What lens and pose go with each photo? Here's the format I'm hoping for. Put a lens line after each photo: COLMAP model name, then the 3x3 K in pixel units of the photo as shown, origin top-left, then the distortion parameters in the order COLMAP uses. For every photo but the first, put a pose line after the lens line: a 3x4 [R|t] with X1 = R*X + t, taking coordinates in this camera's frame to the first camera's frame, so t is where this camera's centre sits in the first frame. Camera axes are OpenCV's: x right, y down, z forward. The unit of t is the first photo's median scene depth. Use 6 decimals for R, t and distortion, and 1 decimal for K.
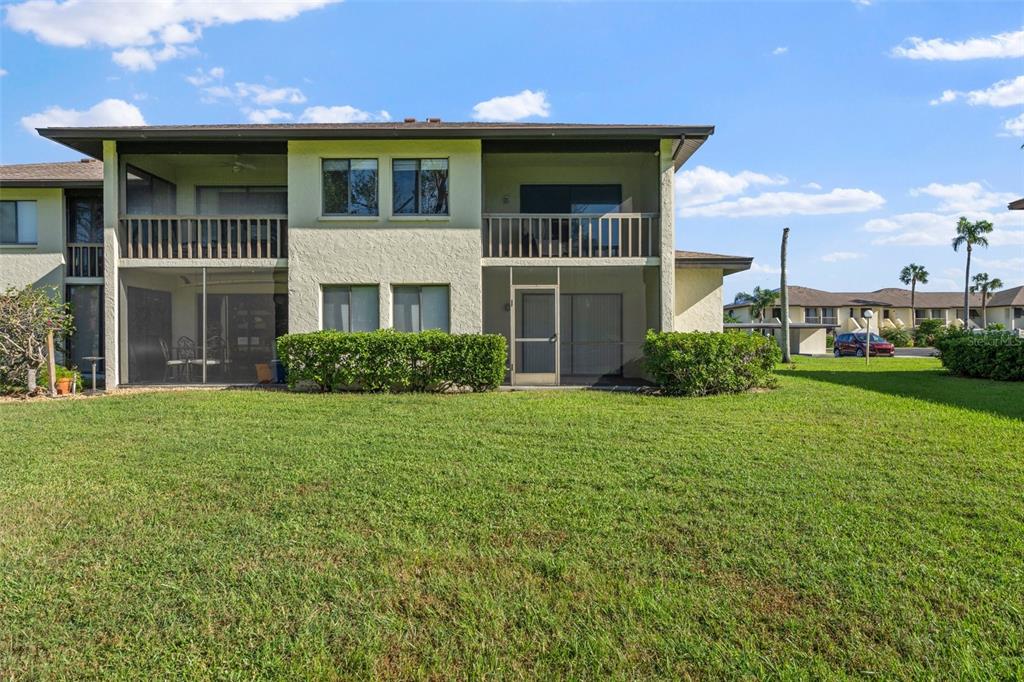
lens RADIAL K [[610.5, 0, 512.0], [0, 610.5, 341.0], [0, 0, 1]] dist [0.002009, -0.000814]
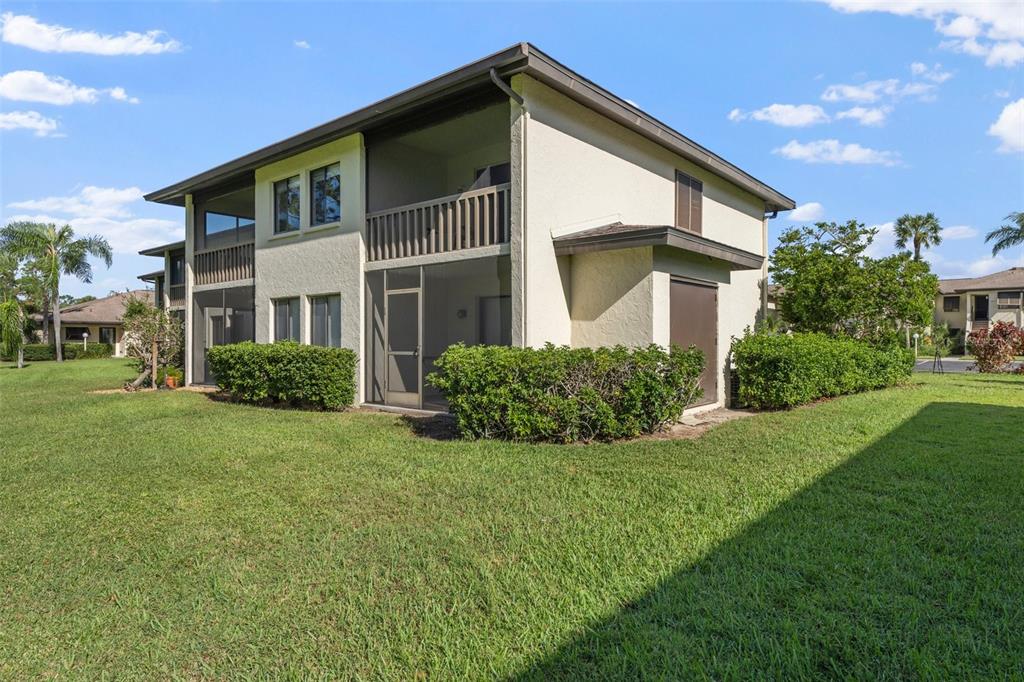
lens RADIAL K [[610.5, 0, 512.0], [0, 610.5, 341.0], [0, 0, 1]] dist [0.002009, -0.000814]
pose [[0.770091, 0.001842, -0.637932, 0.703111], [0.000179, 0.999995, 0.003104, -0.021420], [0.637935, -0.002505, 0.770087, 0.436516]]
